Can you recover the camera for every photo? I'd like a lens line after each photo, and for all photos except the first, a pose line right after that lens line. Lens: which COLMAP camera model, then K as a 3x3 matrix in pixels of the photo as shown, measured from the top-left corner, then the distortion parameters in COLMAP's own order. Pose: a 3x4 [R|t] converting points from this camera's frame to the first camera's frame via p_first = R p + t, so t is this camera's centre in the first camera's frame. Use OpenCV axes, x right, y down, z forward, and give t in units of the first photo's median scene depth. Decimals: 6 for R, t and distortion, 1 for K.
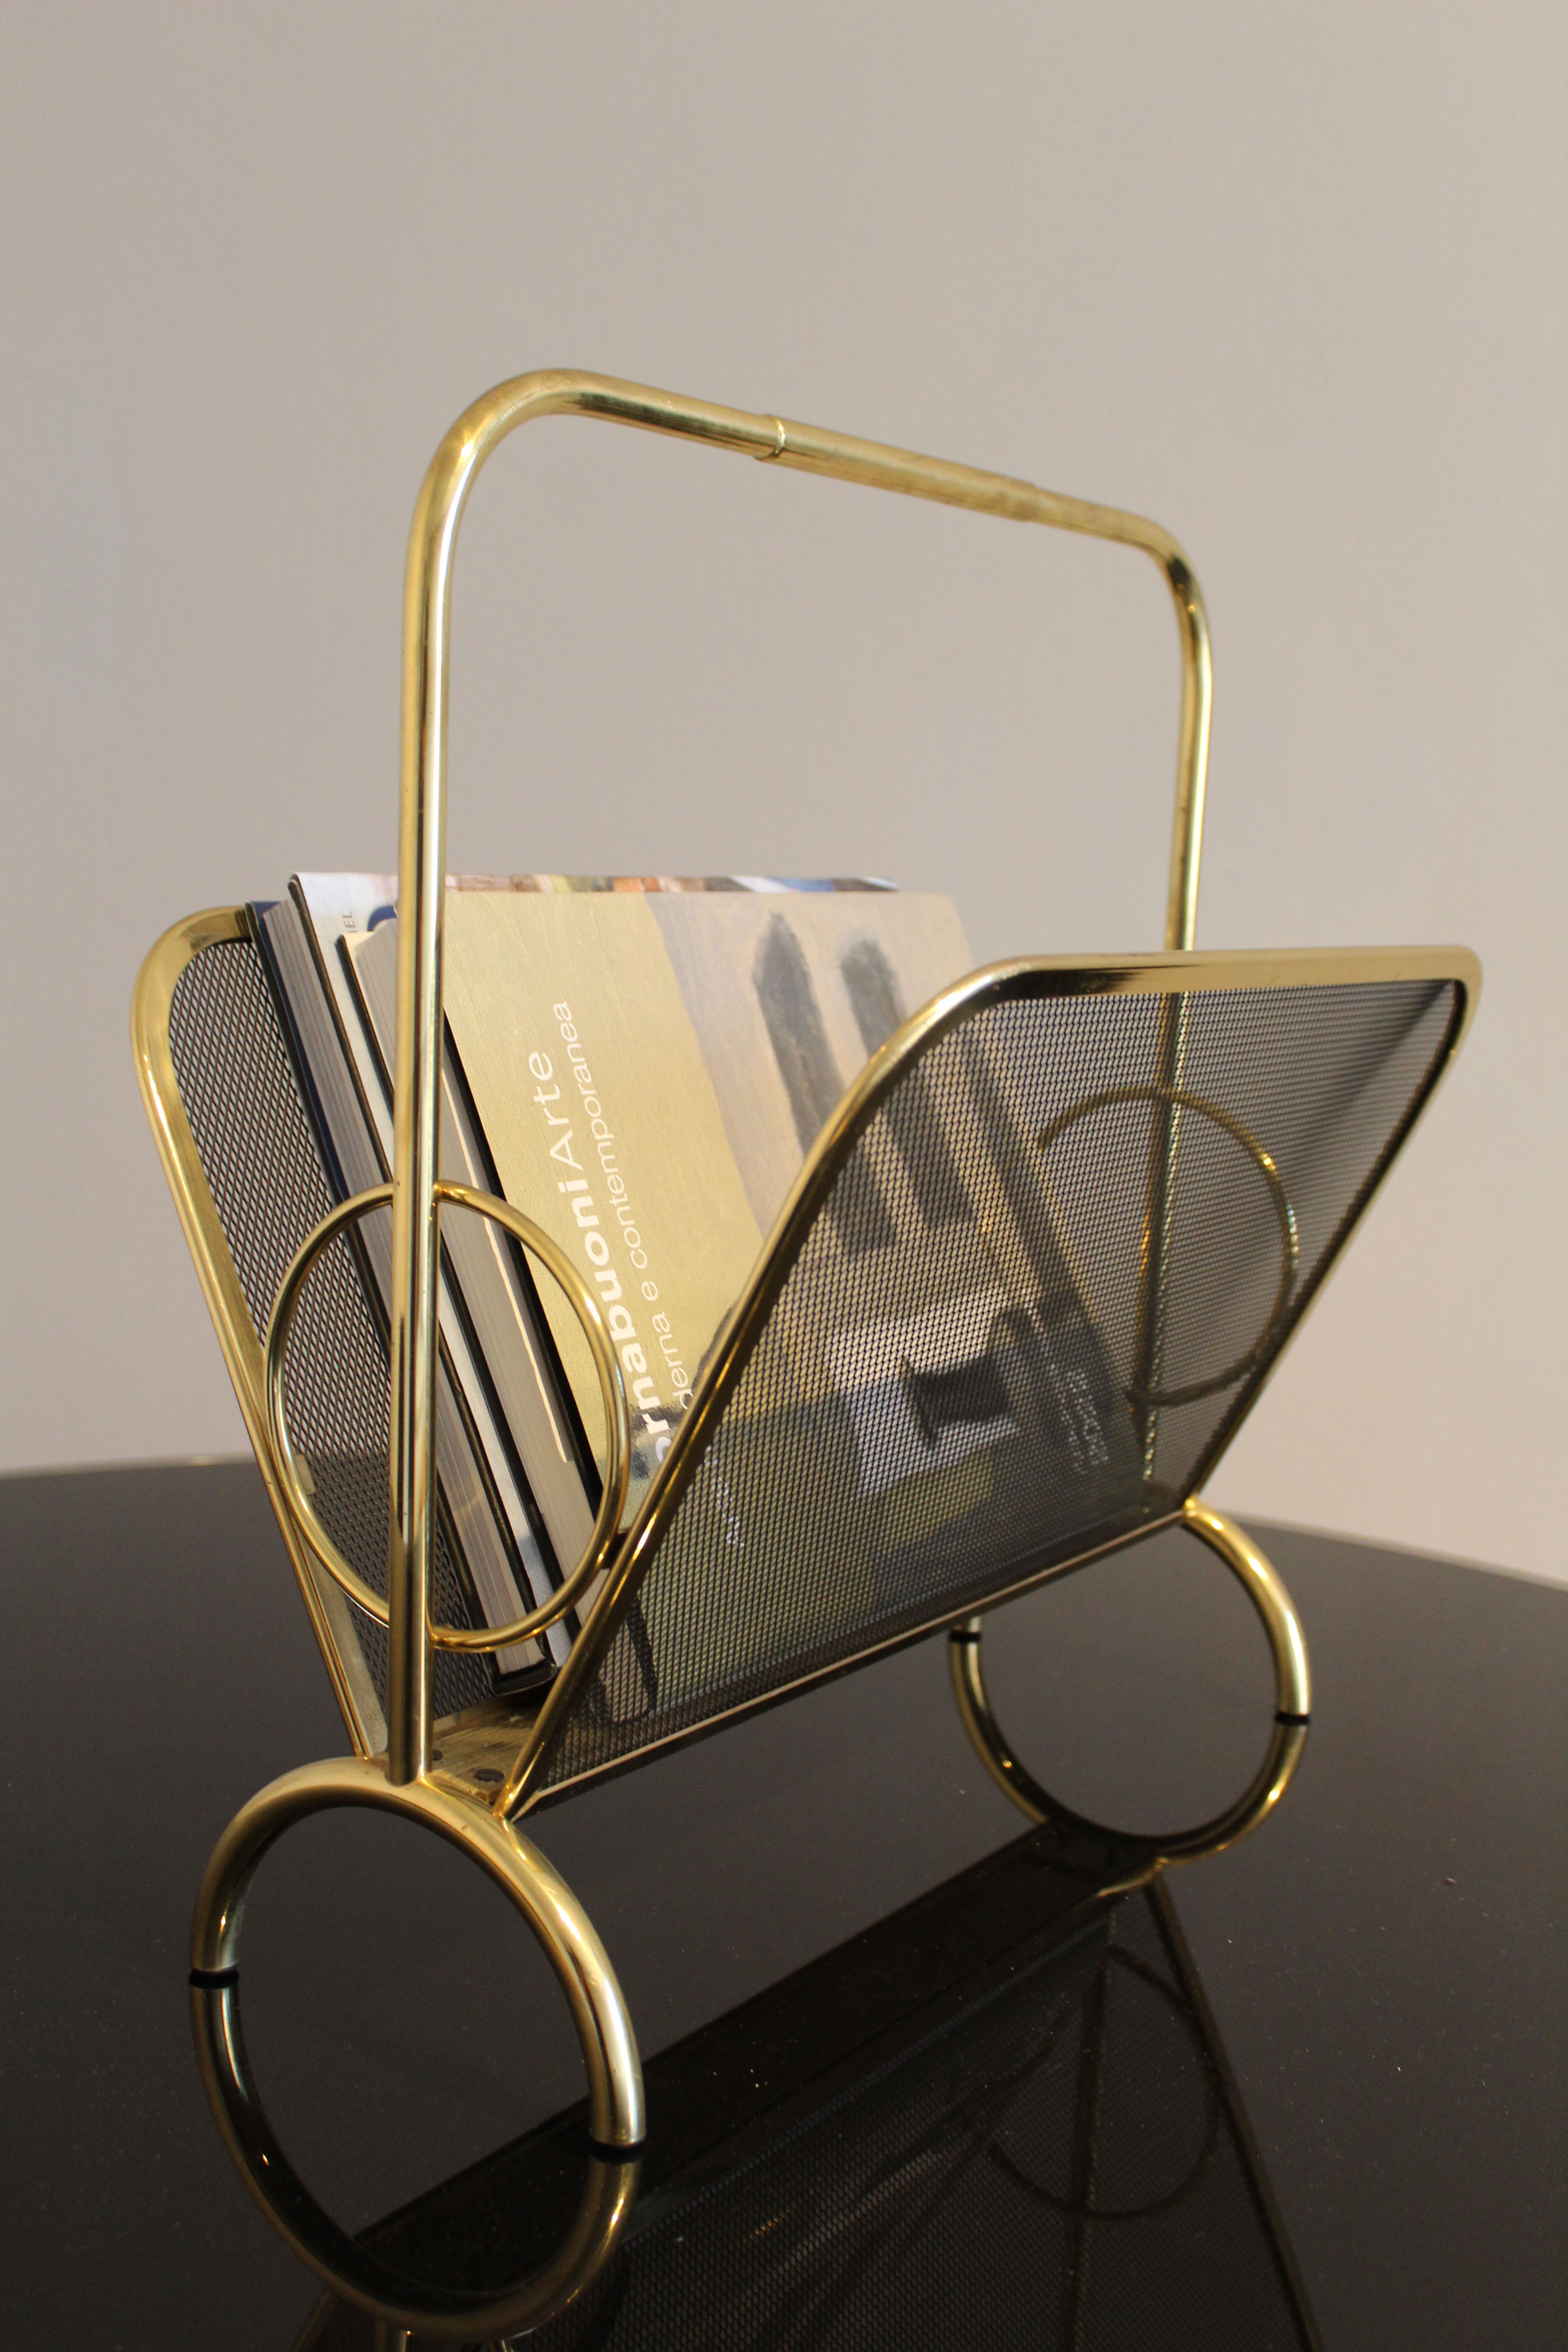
lens RADIAL K [[2610.6, 0, 784.0], [0, 2610.6, 1176.0], [0, 0, 1]] dist [-0.000750, 0.003273]
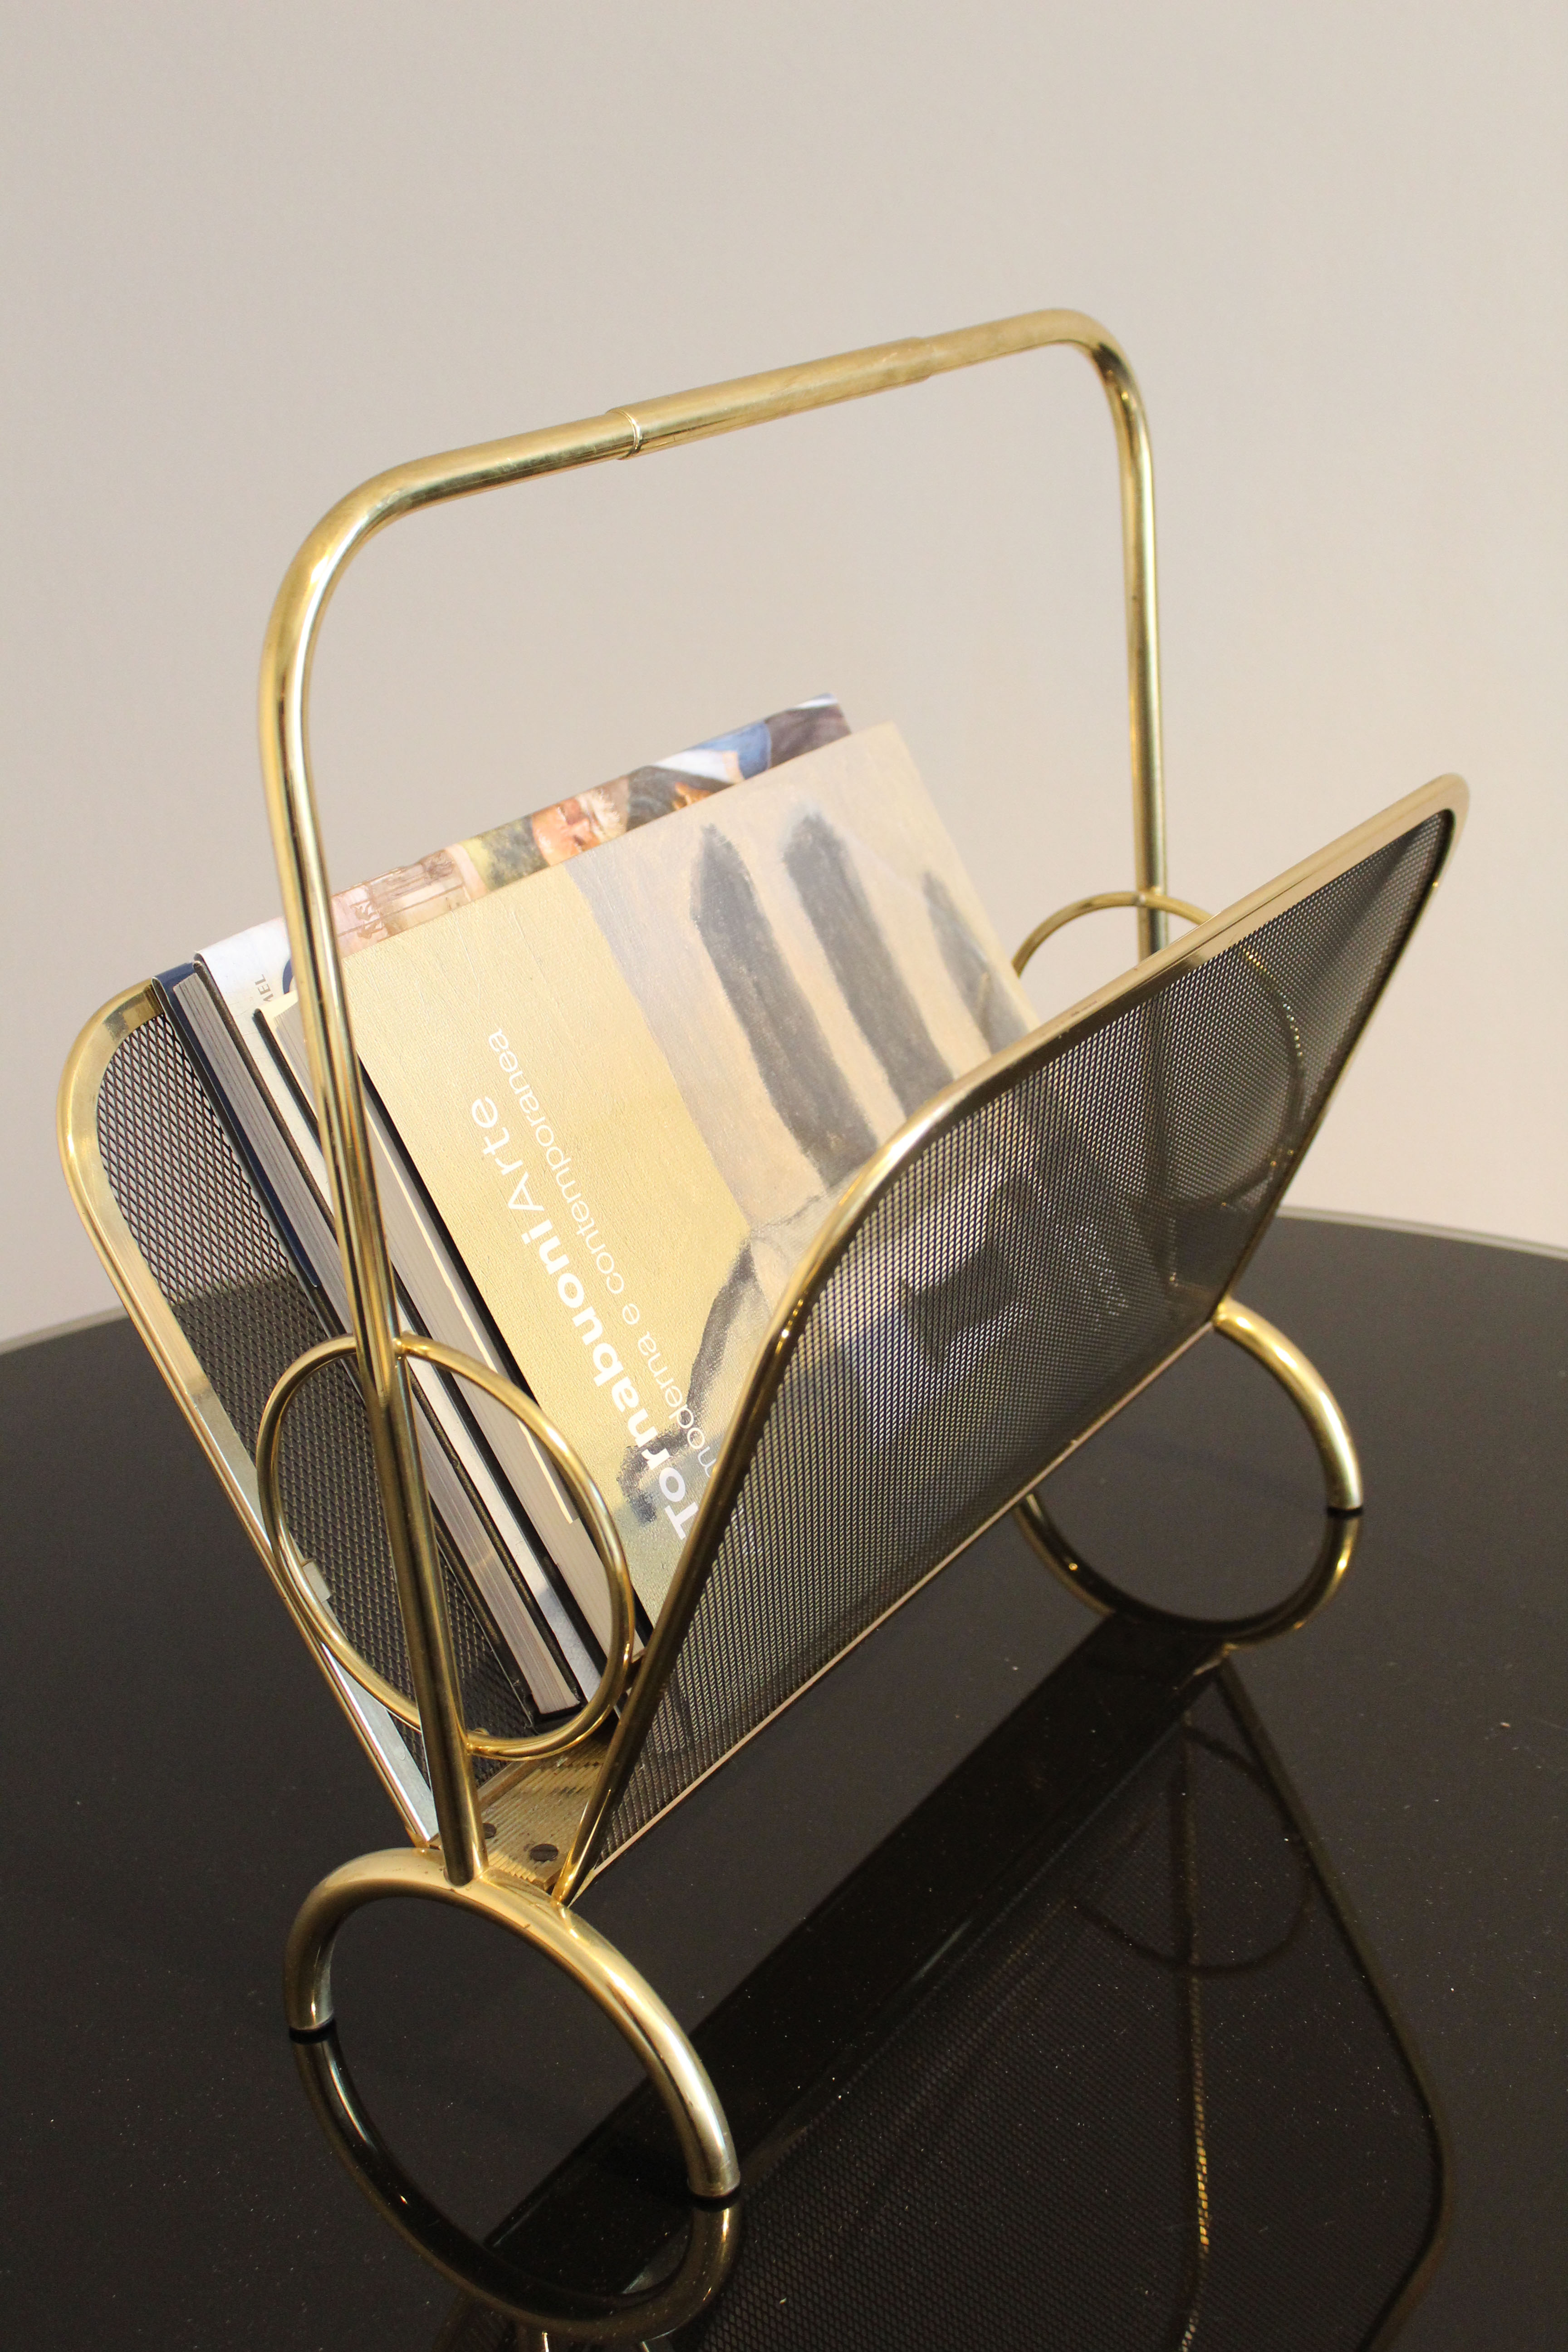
lens RADIAL K [[2902.4, 0, 784.0], [0, 2902.4, 1176.0], [0, 0, 1]] dist [0.032622, 0.018711]
pose [[0.990636, -0.132748, -0.031899, 0.047313], [0.136522, 0.965293, 0.222646, -0.240892], [0.001236, -0.224916, 0.974377, -0.053269]]
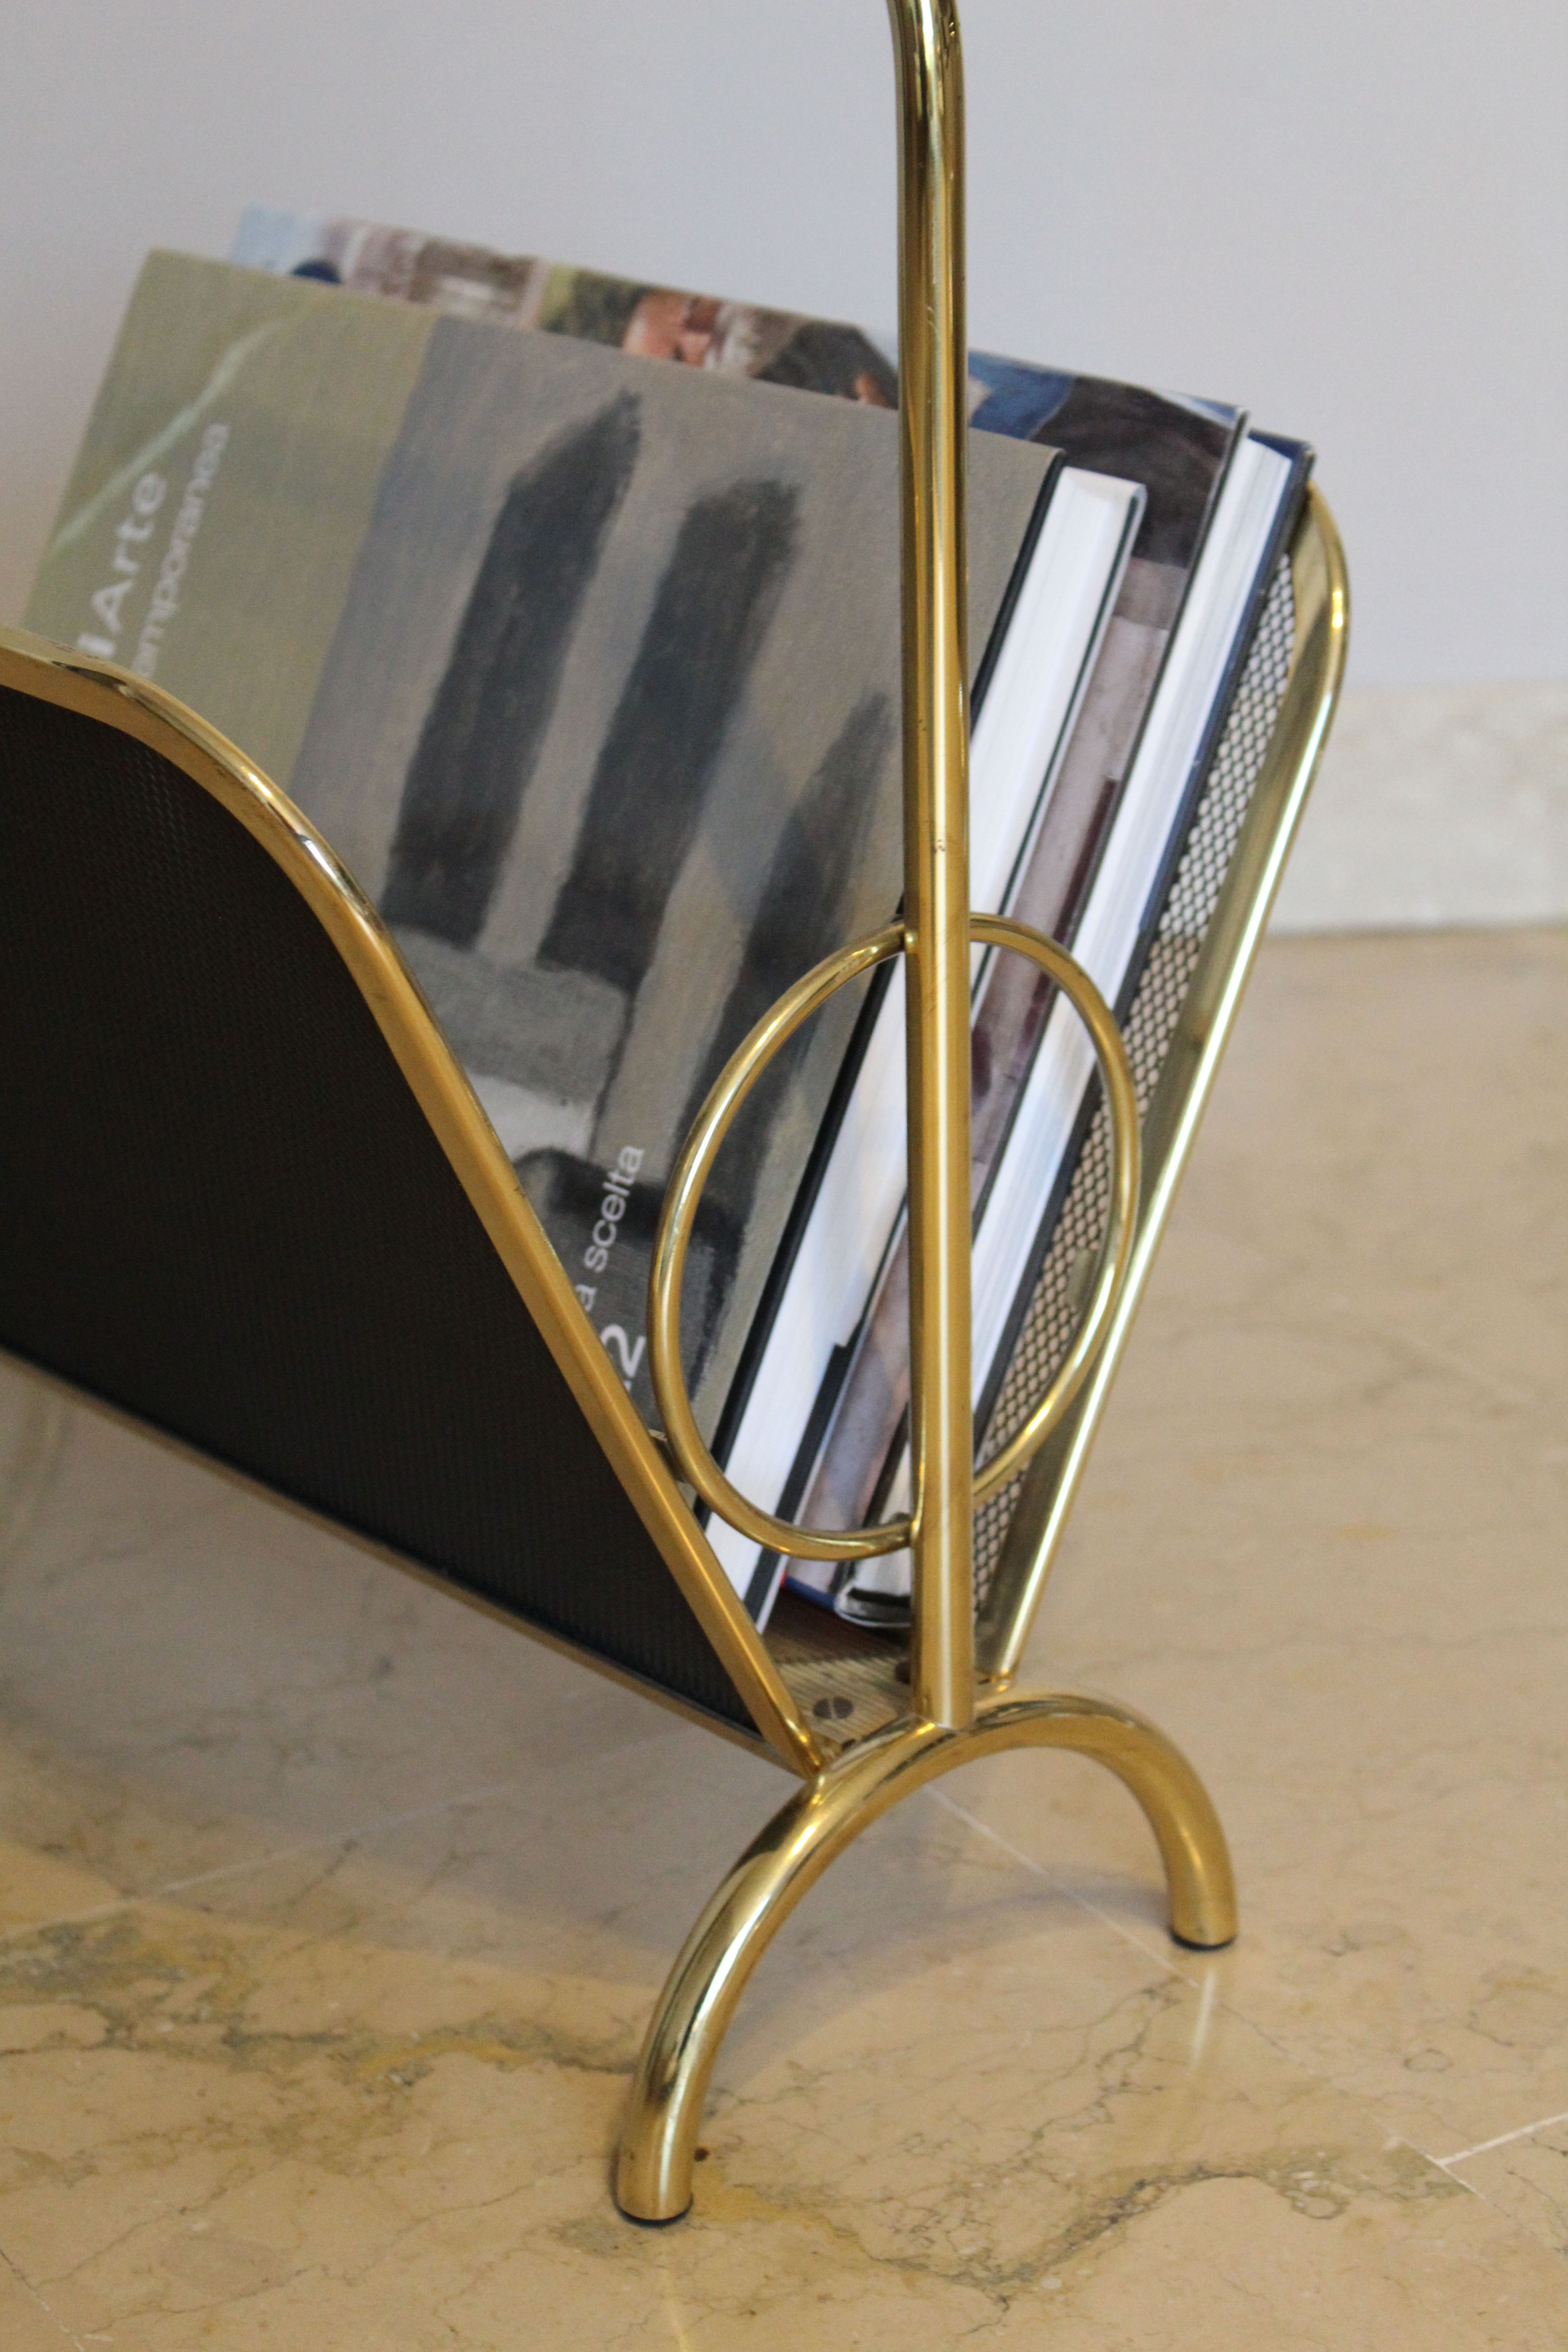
lens RADIAL K [[5138.6, 0, 784.0], [0, 5138.6, 1176.0], [0, 0, 1]] dist [0.043041, 0.073346]
pose [[-0.277703, 0.297495, -0.913443, 1.313622], [-0.122831, 0.932043, 0.340895, -0.397368], [0.952782, 0.206866, -0.222289, 1.549417]]
